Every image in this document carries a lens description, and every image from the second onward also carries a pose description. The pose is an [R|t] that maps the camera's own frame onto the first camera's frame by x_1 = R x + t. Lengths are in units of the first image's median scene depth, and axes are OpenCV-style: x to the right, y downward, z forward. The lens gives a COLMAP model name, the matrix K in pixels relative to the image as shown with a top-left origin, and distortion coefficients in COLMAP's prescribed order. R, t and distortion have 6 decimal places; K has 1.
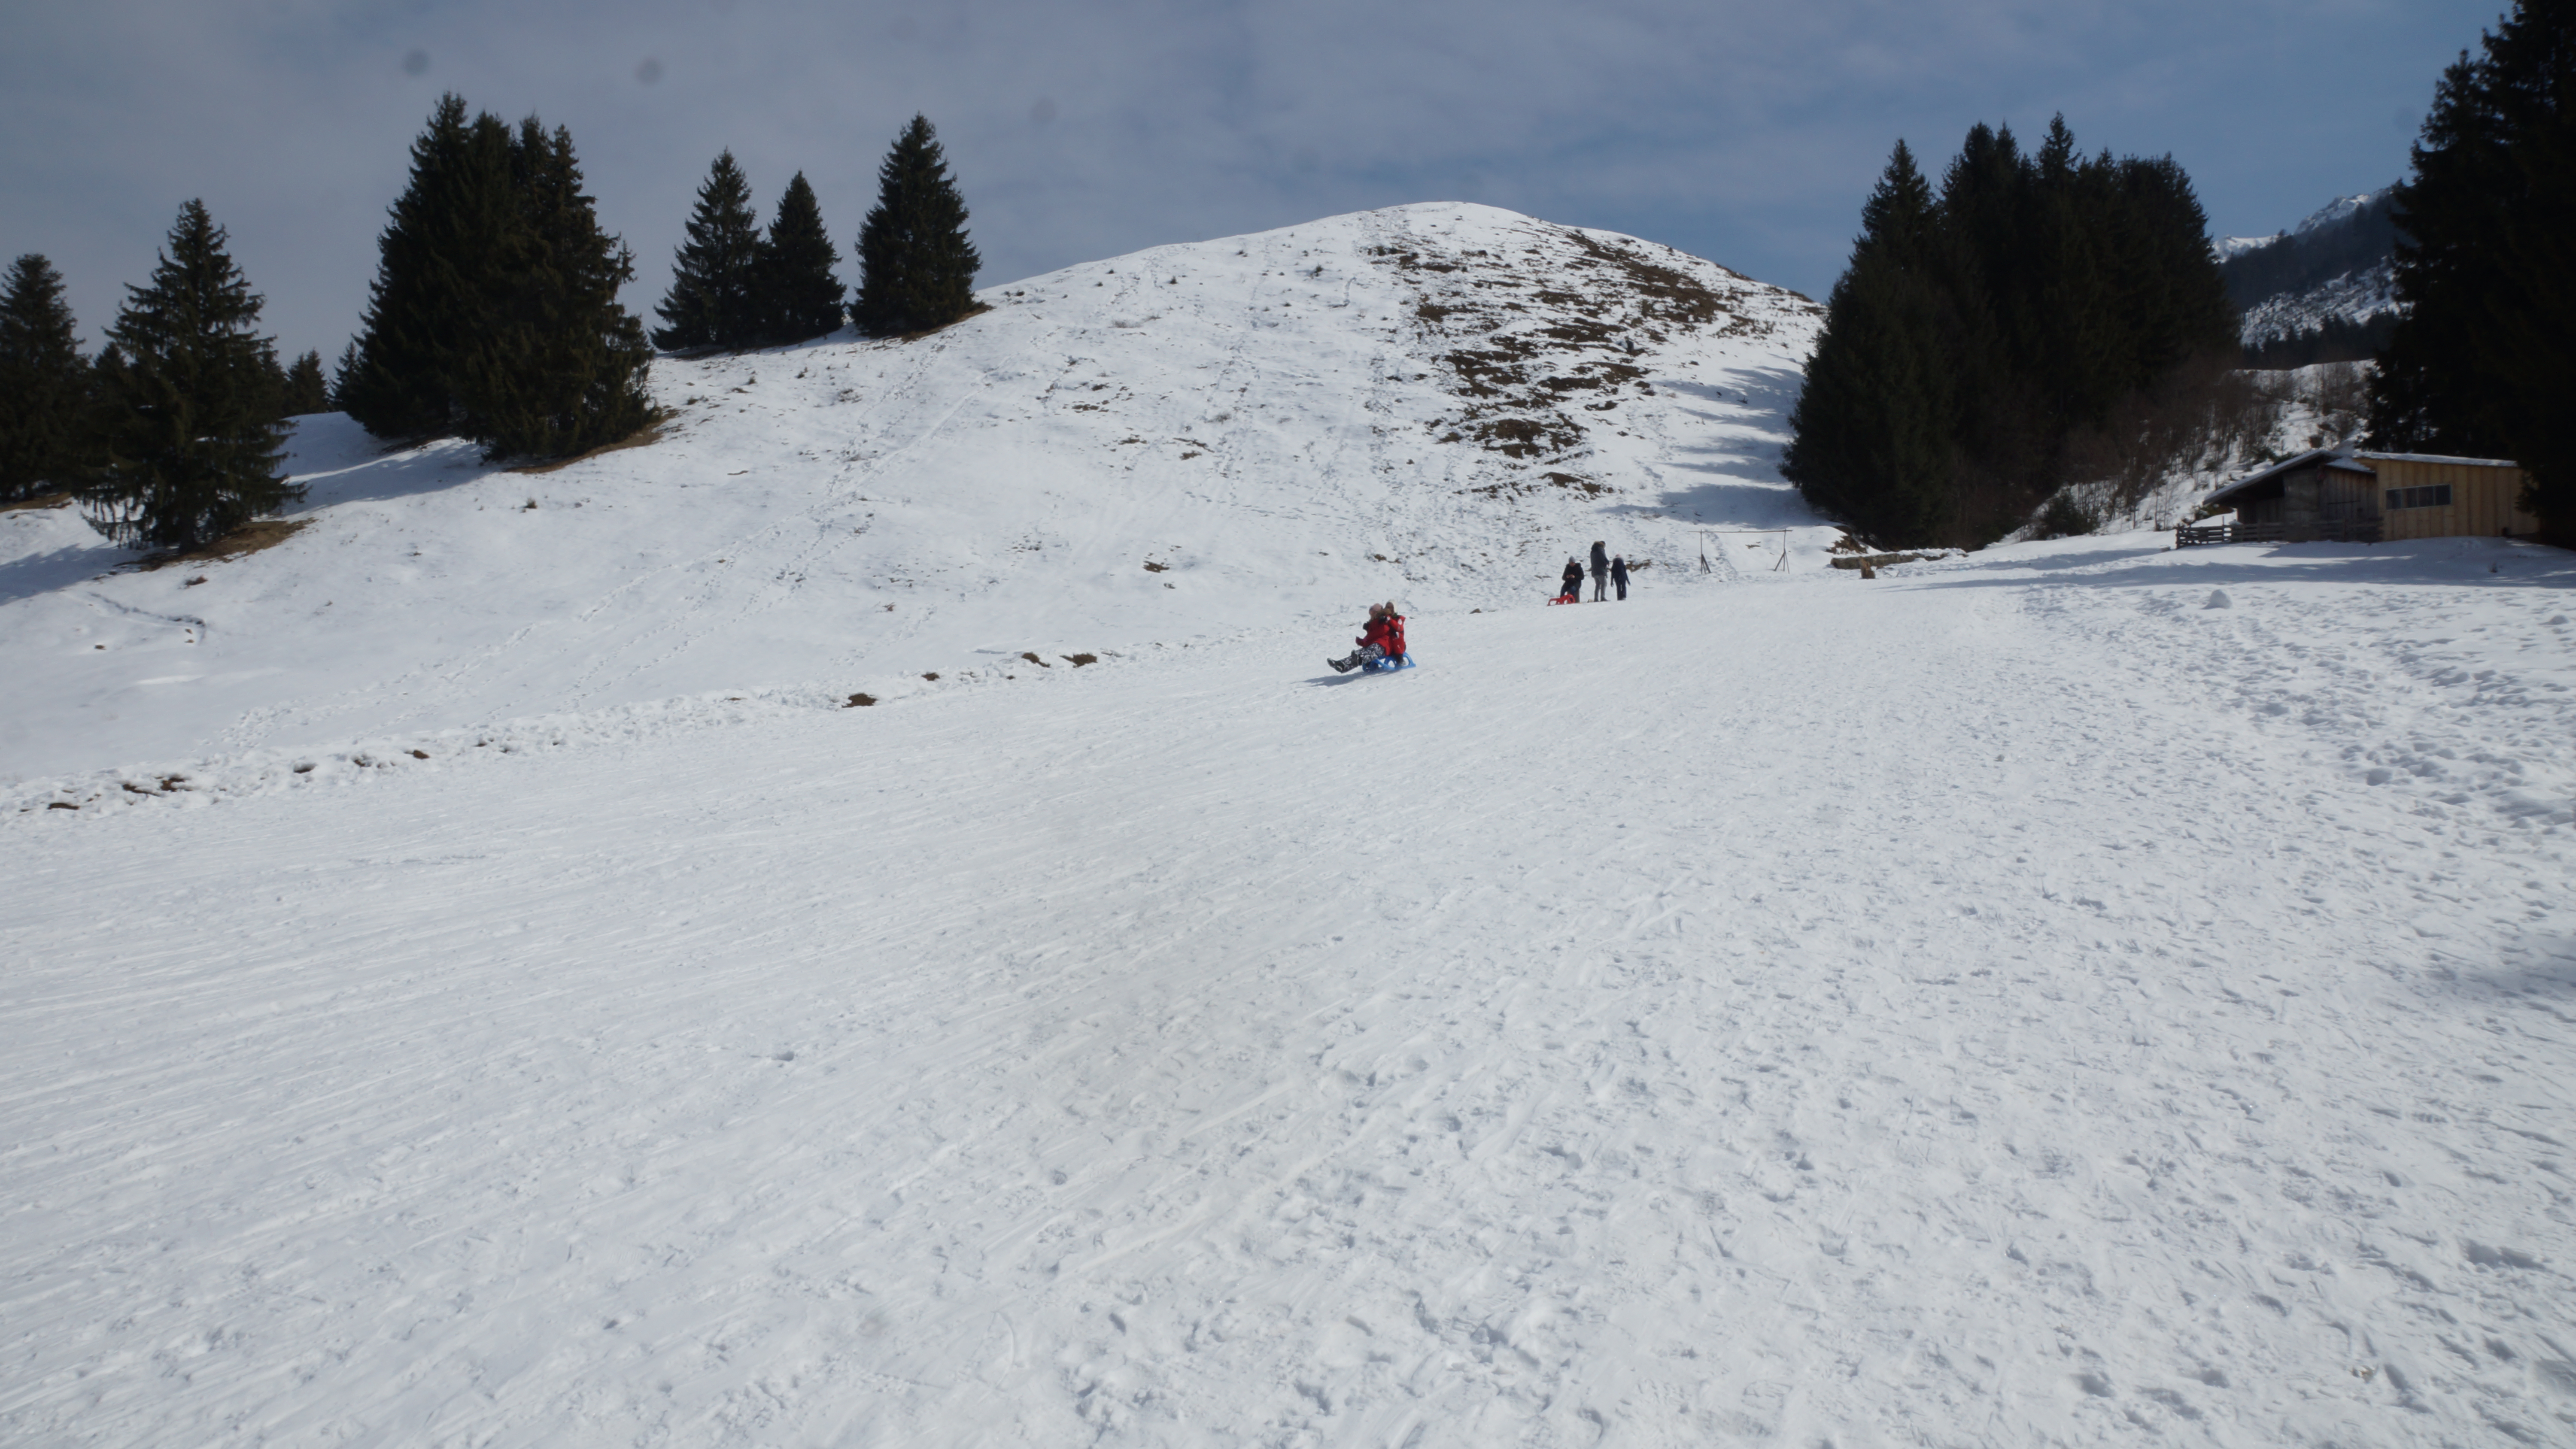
lens RADIAL K [[1819.1, 0, 1226.4], [0, 1819.1, 745.0], [0, 0, 1]] dist [-0.132950, 0.068608]
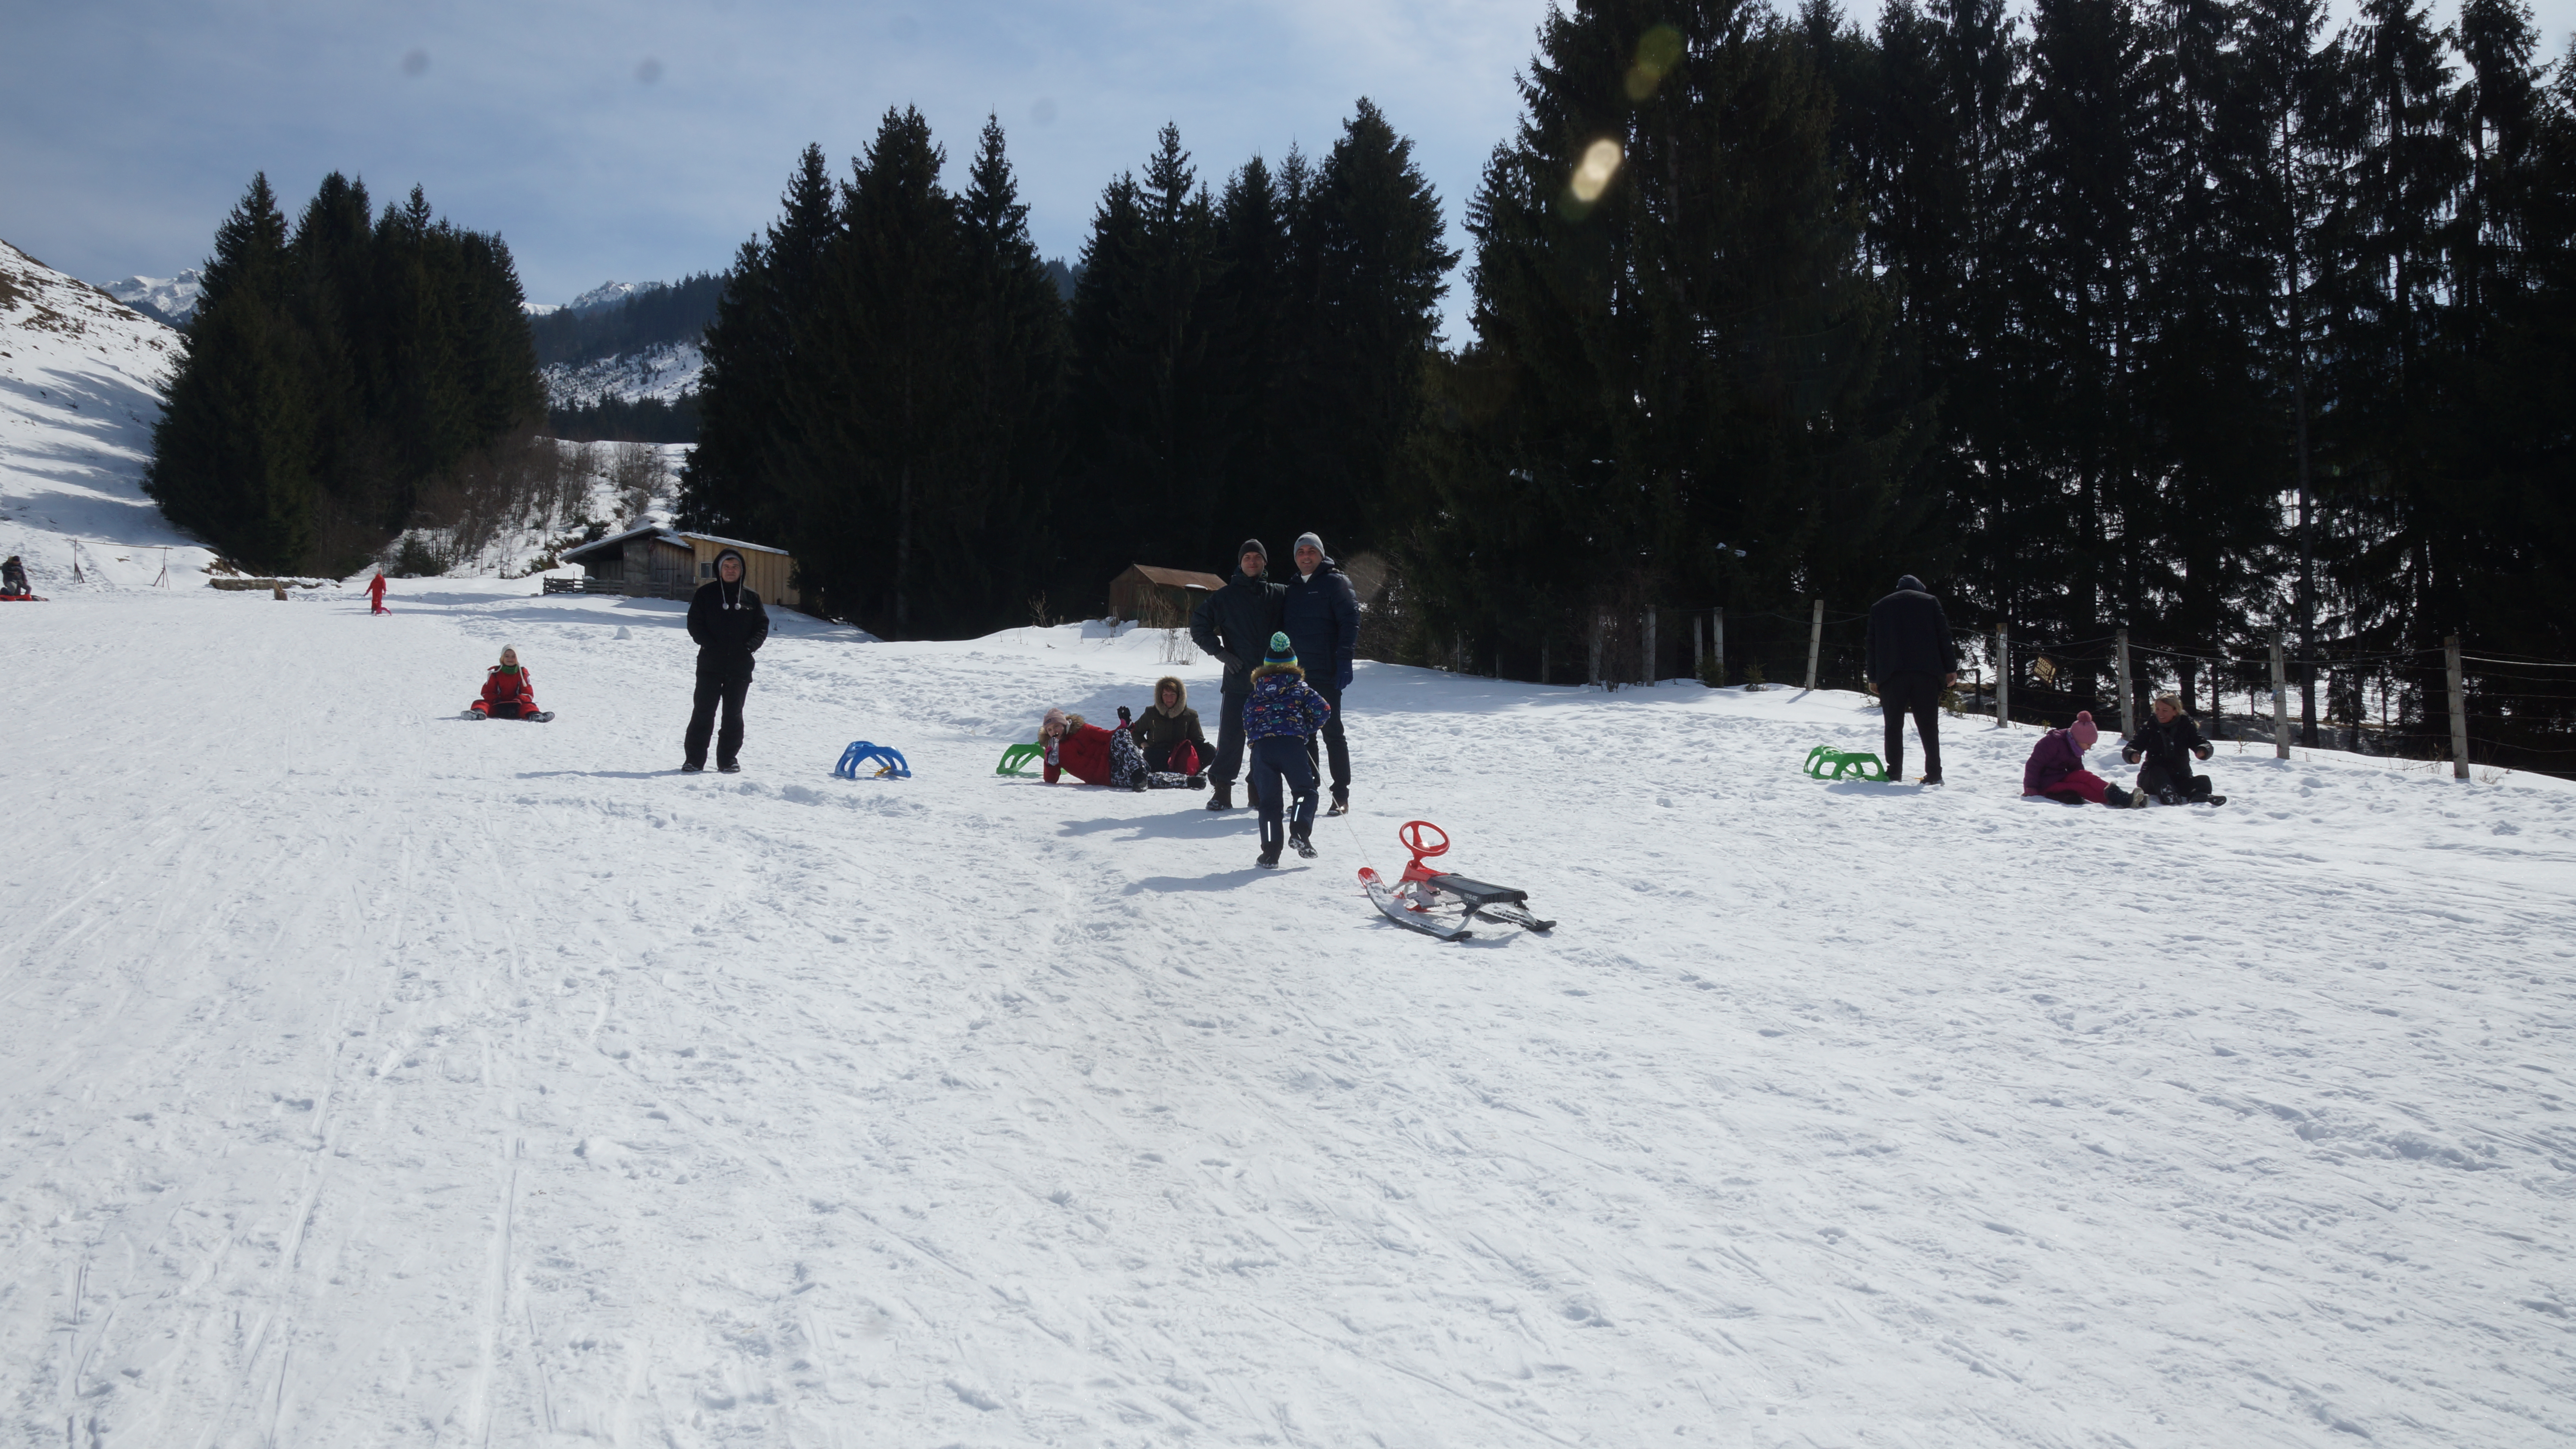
lens RADIAL K [[1868.5, 0, 1288.9], [0, 1868.5, 719.9], [0, 0, 1]] dist [-0.148736, 0.122990]
pose [[0.595185, 0.034891, 0.802831, -0.100163], [-0.002470, 0.999132, -0.041591, 0.015809], [-0.803585, 0.022772, 0.594754, -0.098844]]
